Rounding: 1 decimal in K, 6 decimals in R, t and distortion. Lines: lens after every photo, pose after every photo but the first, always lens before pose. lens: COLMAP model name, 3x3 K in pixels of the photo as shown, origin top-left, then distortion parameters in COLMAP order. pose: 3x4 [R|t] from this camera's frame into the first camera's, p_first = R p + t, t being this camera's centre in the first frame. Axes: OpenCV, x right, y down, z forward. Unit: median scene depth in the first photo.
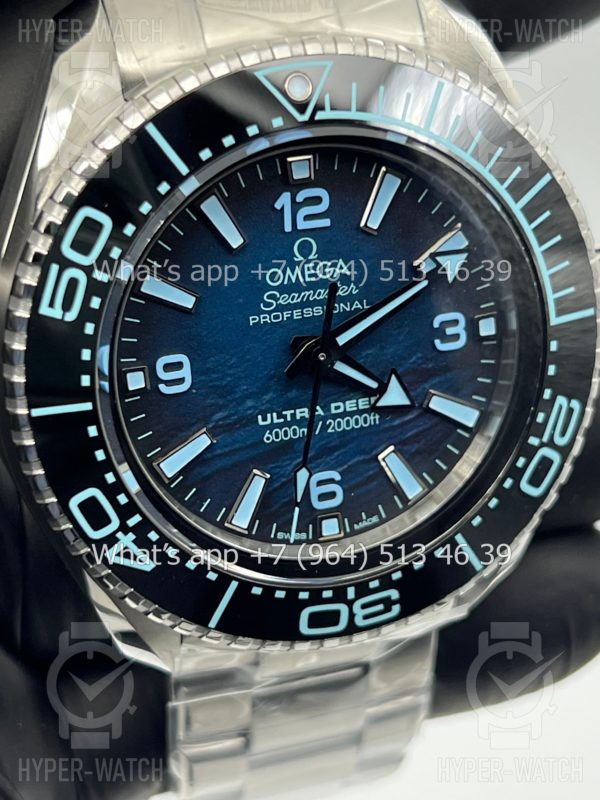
lens RADIAL K [[1801.6, 0, 266.6], [0, 1801.6, 405.1], [0, 0, 1]] dist [0.198929, 0.000000]
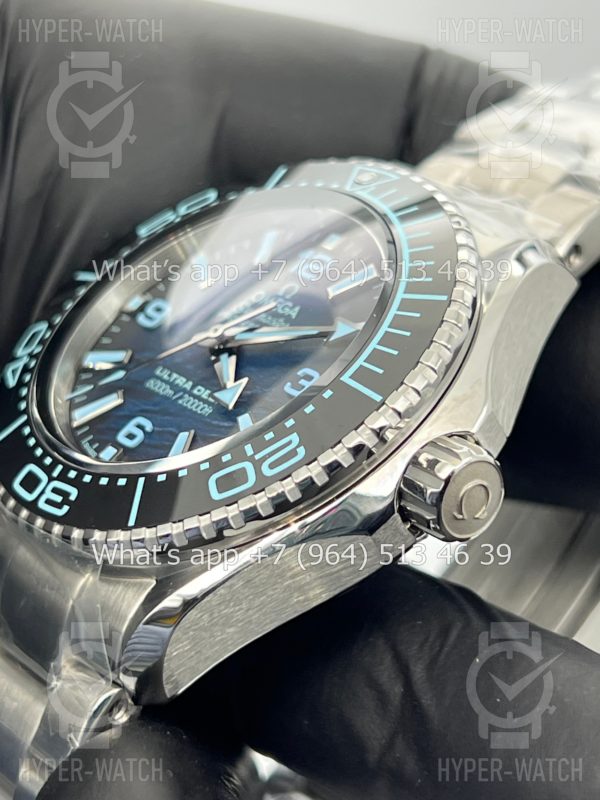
lens RADIAL K [[1801.6, 0, 297.9], [0, 1801.6, 401.0], [0, 0, 1]] dist [0.198929, 0.000000]
pose [[0.411289, 0.141218, -0.900499, 1.085598], [-0.838198, 0.446765, -0.312771, 0.306417], [0.358143, 0.883436, 0.302118, 0.697046]]
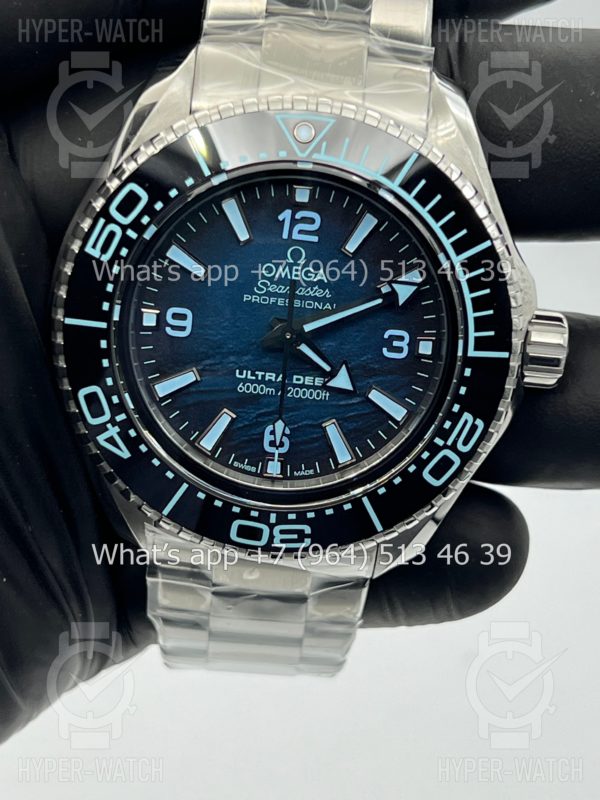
lens RADIAL K [[1801.6, 0, 292.4], [0, 1801.6, 409.4], [0, 0, 1]] dist [0.198929, 0.000000]
pose [[0.943362, 0.235597, -0.233585, 0.352586], [-0.250560, 0.967425, -0.036160, 0.072231], [0.217456, 0.092639, 0.971664, -0.284856]]
